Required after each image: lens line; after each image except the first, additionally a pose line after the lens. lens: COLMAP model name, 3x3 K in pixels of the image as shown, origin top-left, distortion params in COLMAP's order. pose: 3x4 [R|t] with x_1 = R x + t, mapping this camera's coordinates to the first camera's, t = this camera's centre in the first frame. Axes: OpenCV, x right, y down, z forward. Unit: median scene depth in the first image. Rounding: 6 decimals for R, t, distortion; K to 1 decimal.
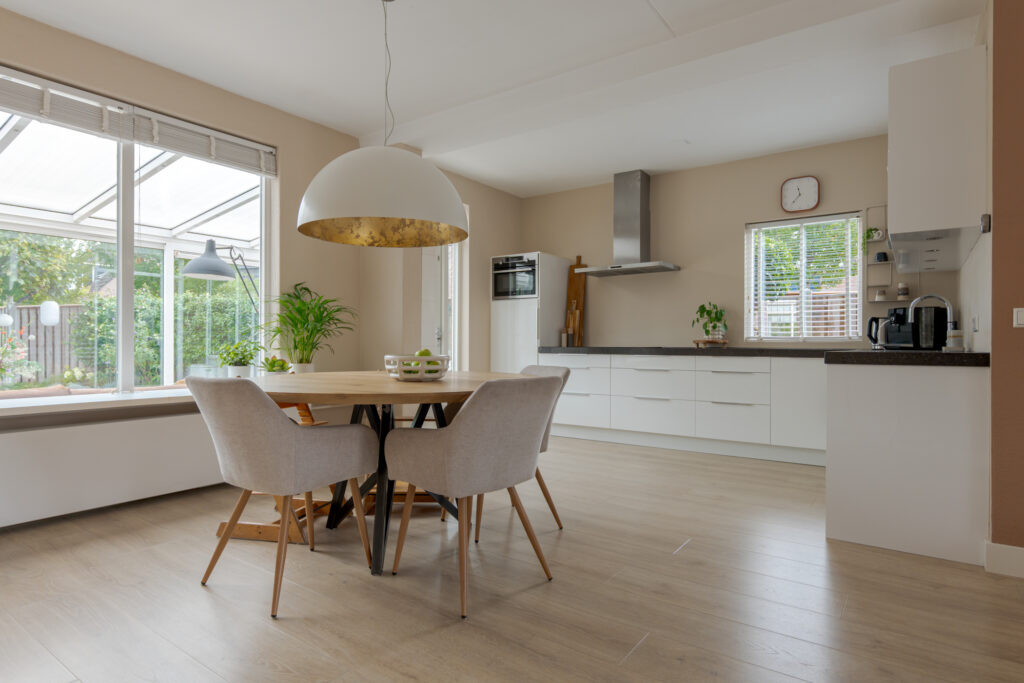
lens RADIAL K [[575.0, 0, 515.8], [0, 575.0, 328.5], [0, 0, 1]] dist [-0.001012, 0.000632]
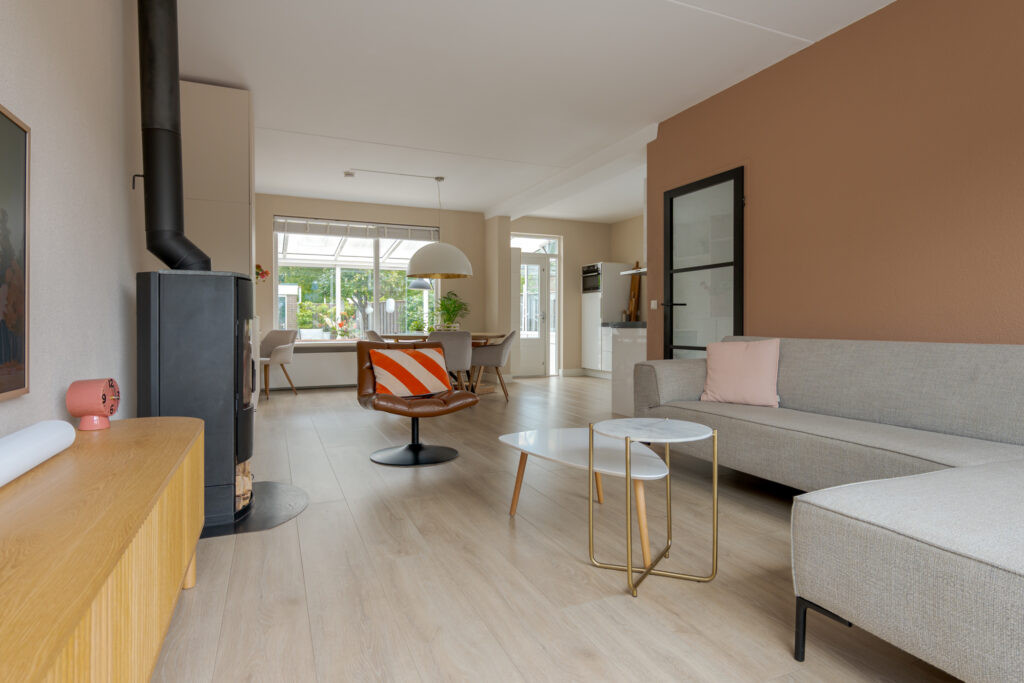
lens RADIAL K [[548.0, 0, 509.6], [0, 548.0, 342.1], [0, 0, 1]] dist [-0.003307, 0.001544]
pose [[0.852087, 0.016177, -0.523151, 0.589447], [0.015750, 0.998277, 0.056522, -0.003616], [0.523164, -0.056401, 0.850364, -0.405544]]
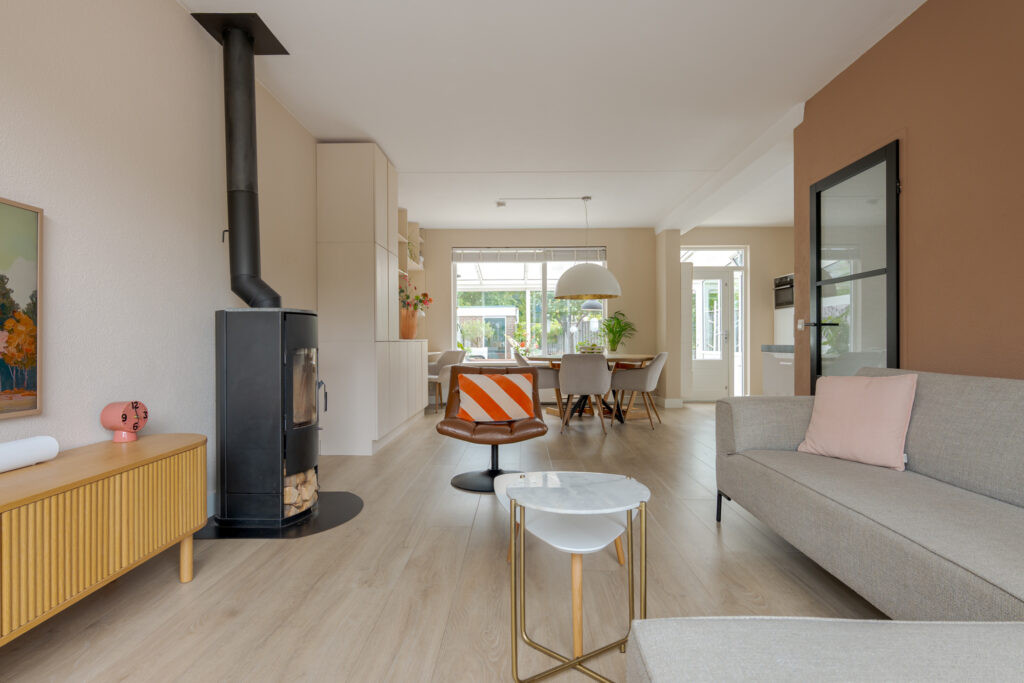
lens RADIAL K [[534.1, 0, 509.5], [0, 534.1, 356.0], [0, 0, 1]] dist [-0.004513, -0.000203]
pose [[0.556649, 0.020245, -0.830501, 0.684711], [0.027851, 0.998686, 0.043012, -0.009279], [0.830281, -0.047073, 0.555354, -0.256670]]
